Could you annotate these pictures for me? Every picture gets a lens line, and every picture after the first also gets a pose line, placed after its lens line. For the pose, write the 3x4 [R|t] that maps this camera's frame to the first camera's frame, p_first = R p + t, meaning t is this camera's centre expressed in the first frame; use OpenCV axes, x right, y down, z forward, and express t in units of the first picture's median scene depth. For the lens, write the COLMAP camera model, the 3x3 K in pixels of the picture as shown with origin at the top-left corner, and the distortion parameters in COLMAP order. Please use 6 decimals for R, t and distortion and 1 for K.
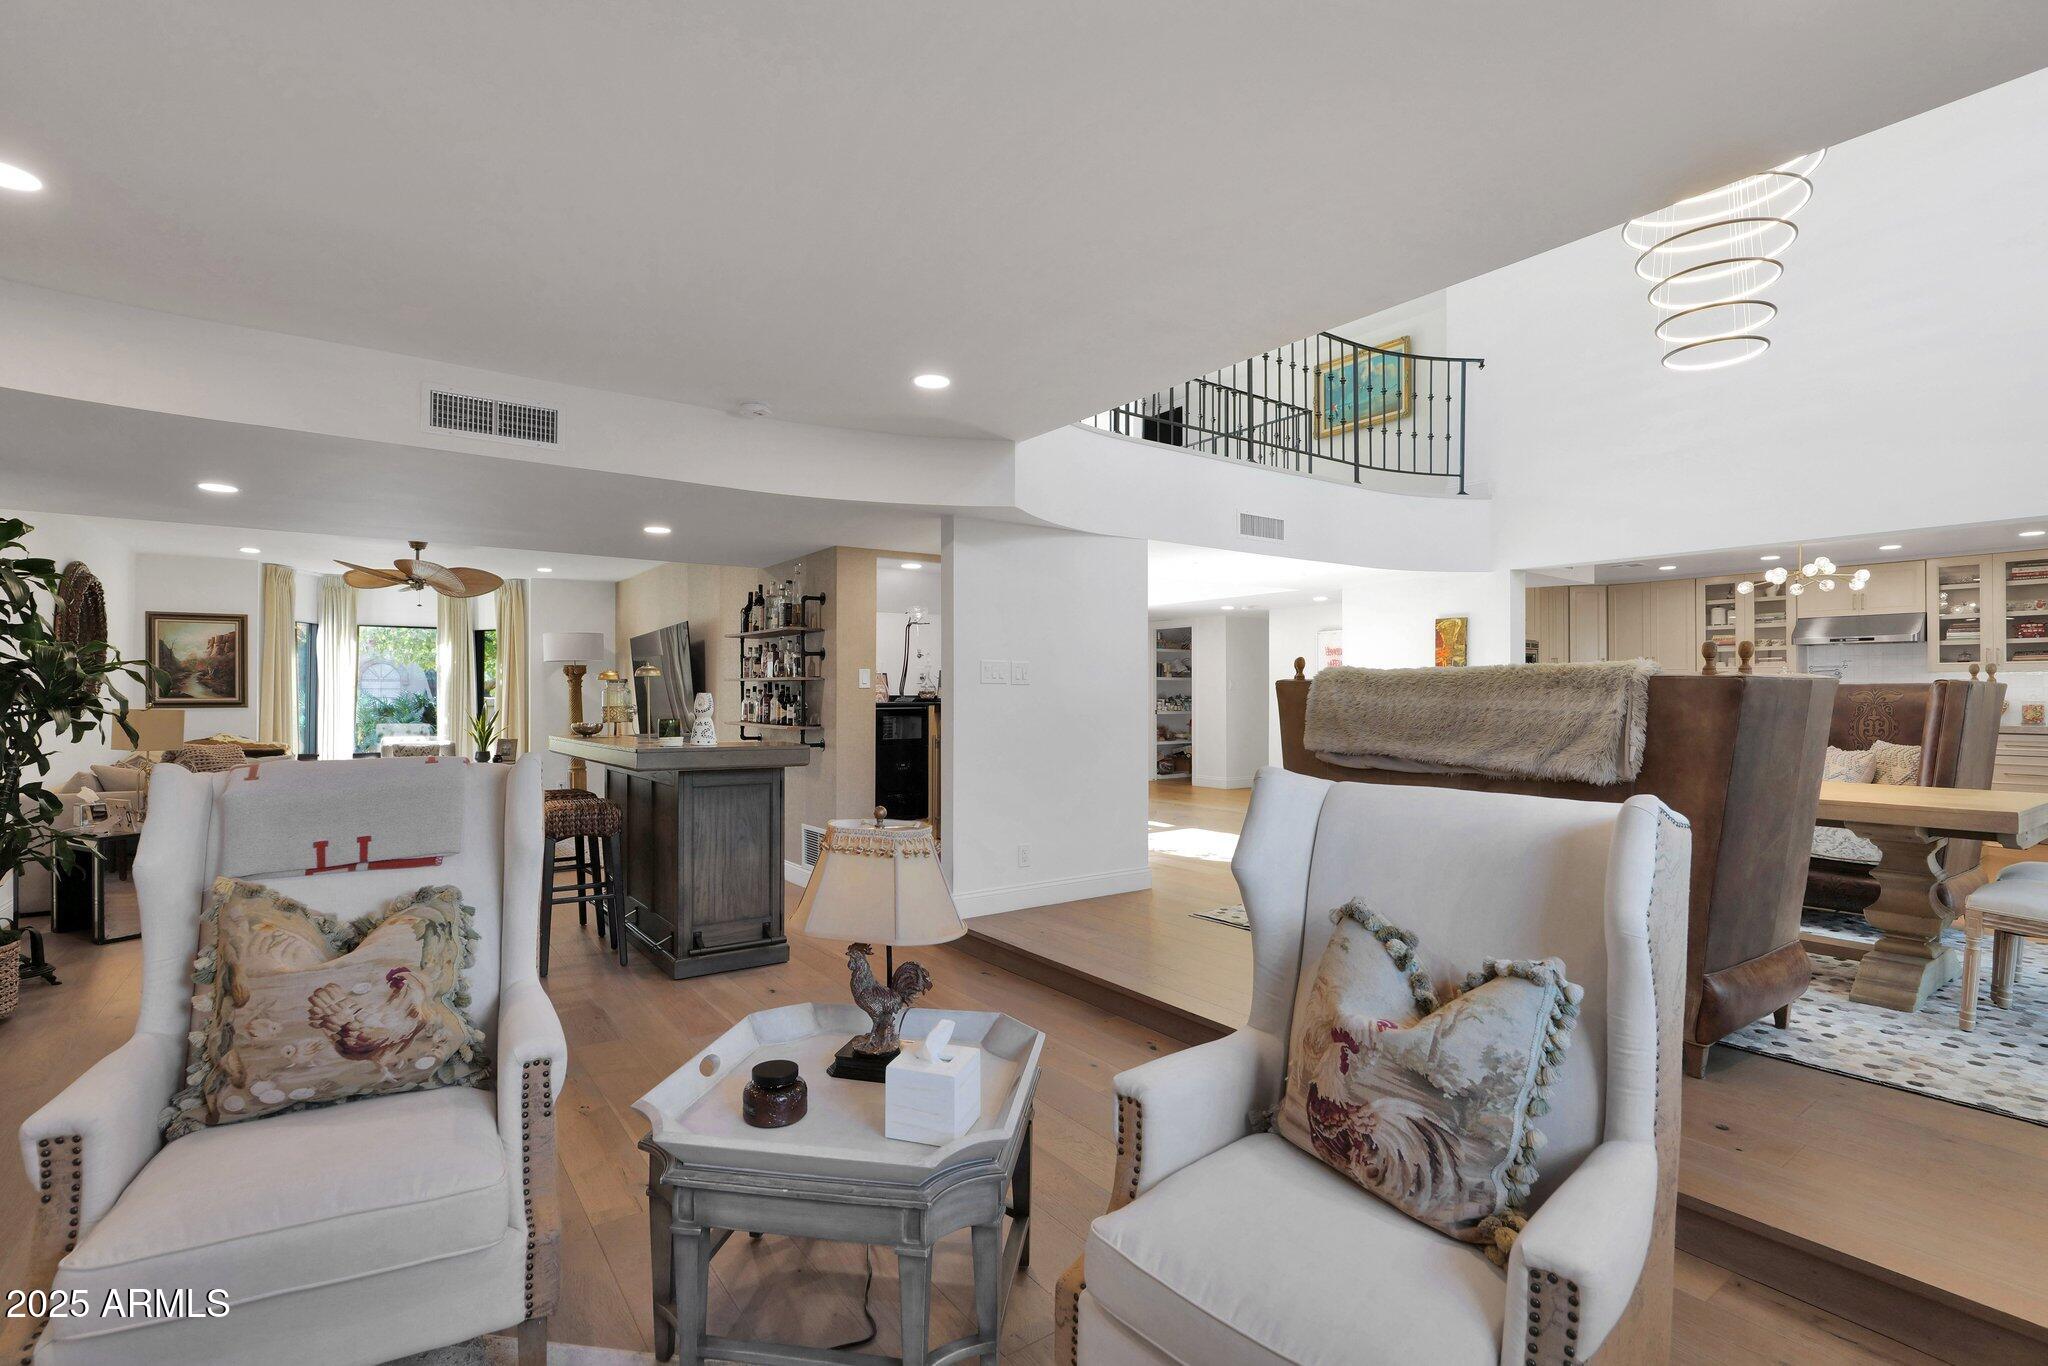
lens RADIAL K [[965.7, 0, 1018.7], [0, 965.7, 686.7], [0, 0, 1]] dist [-0.001853, -0.000106]
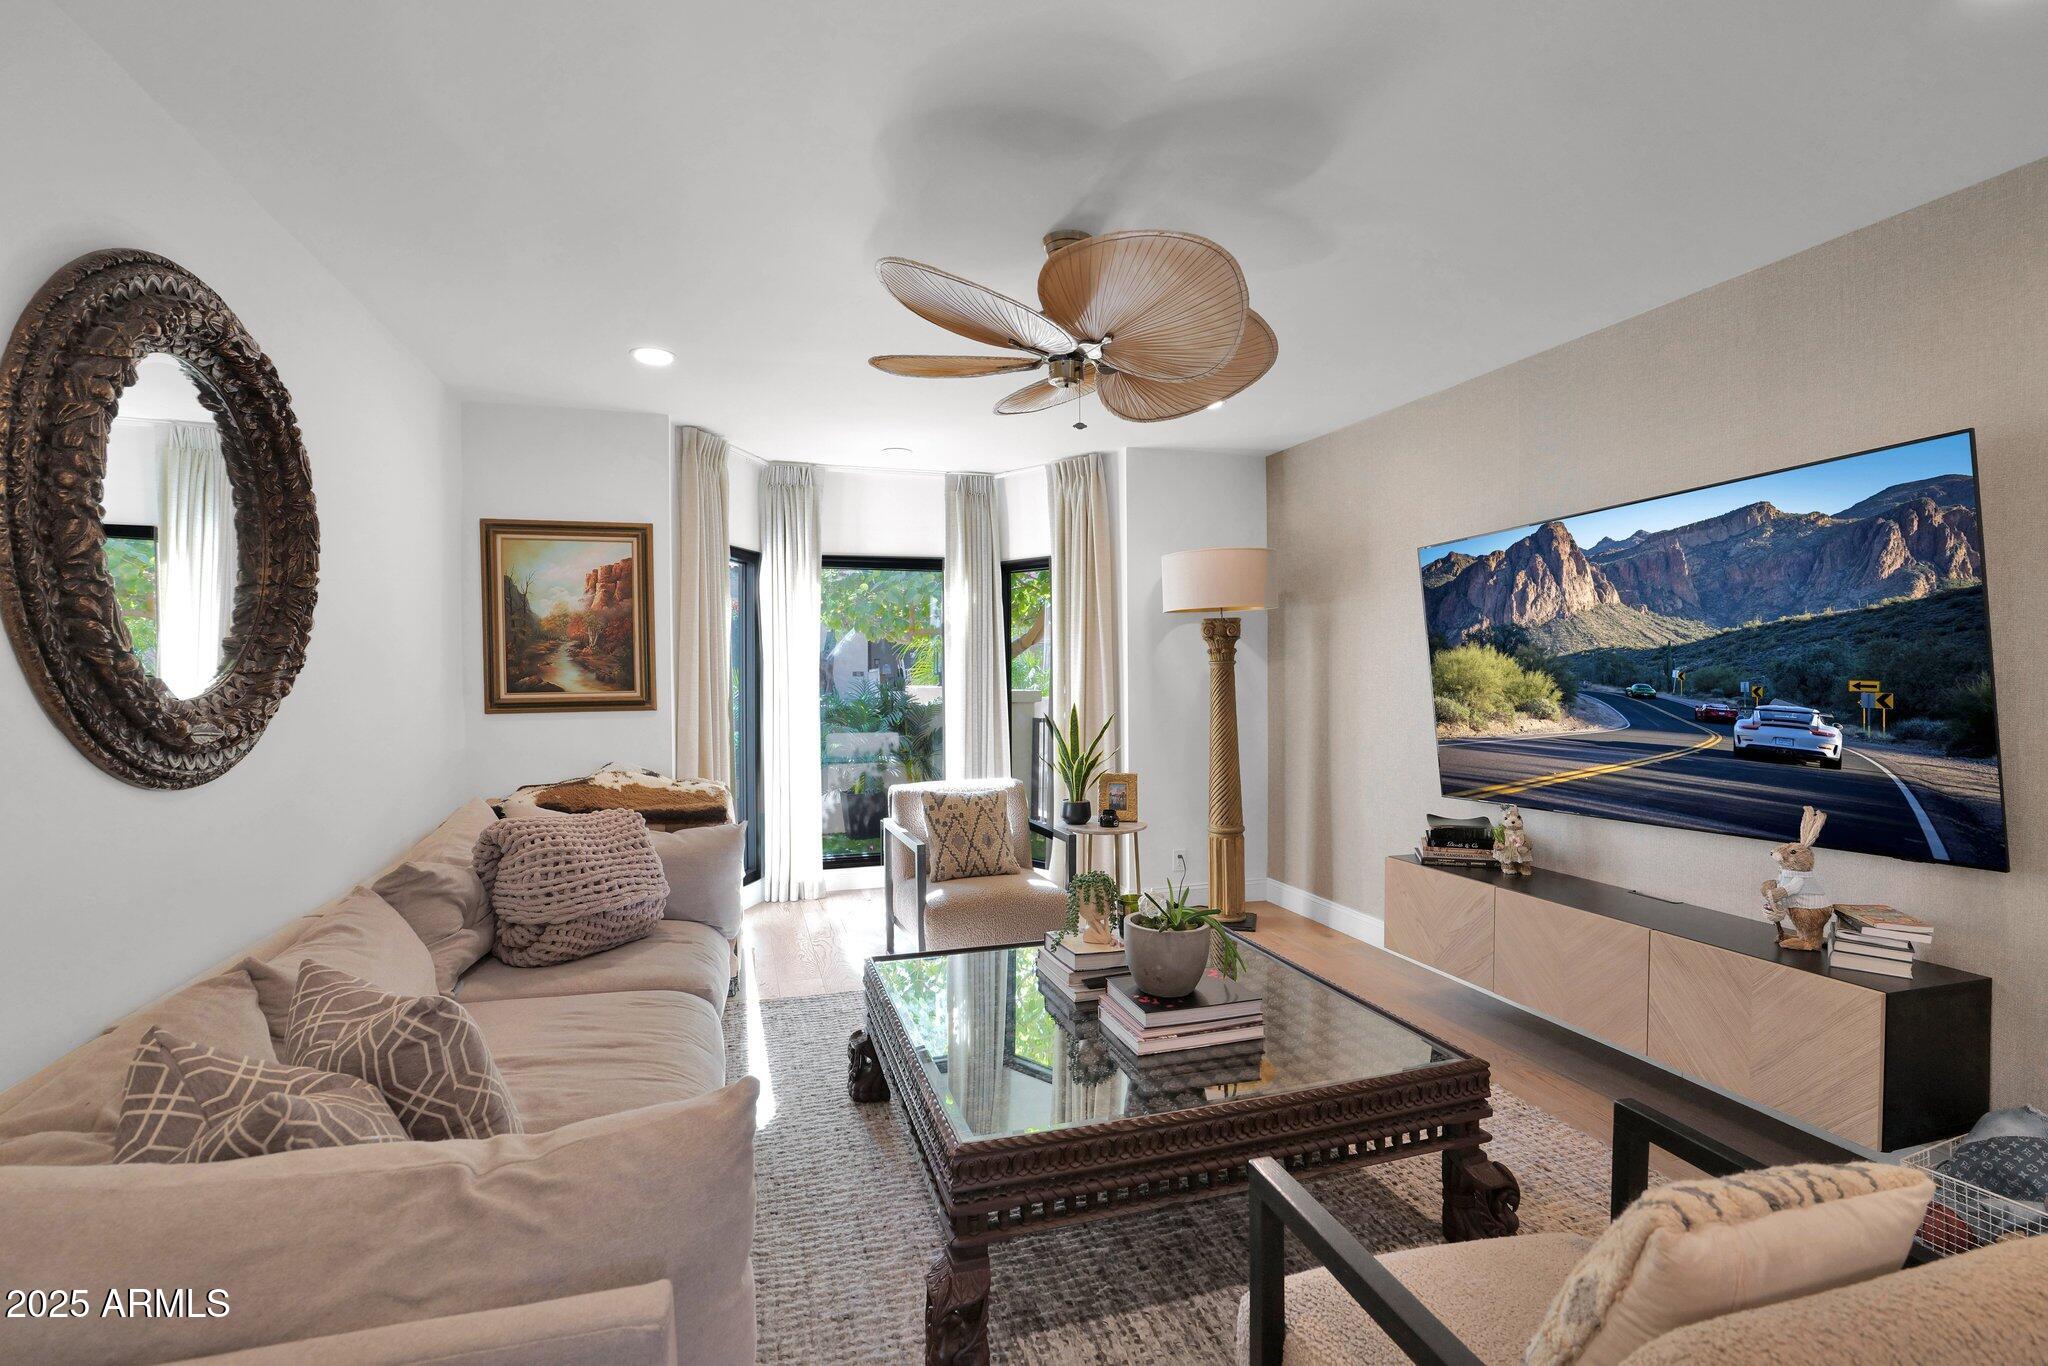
lens RADIAL K [[965.7, 0, 1028.3], [0, 965.7, 681.2], [0, 0, 1]] dist [-0.001853, -0.000106]
pose [[0.951664, -0.005432, -0.307092, -0.464523], [0.010702, 0.999823, 0.015478, 0.000869], [0.306953, -0.018017, 0.951554, 0.586792]]
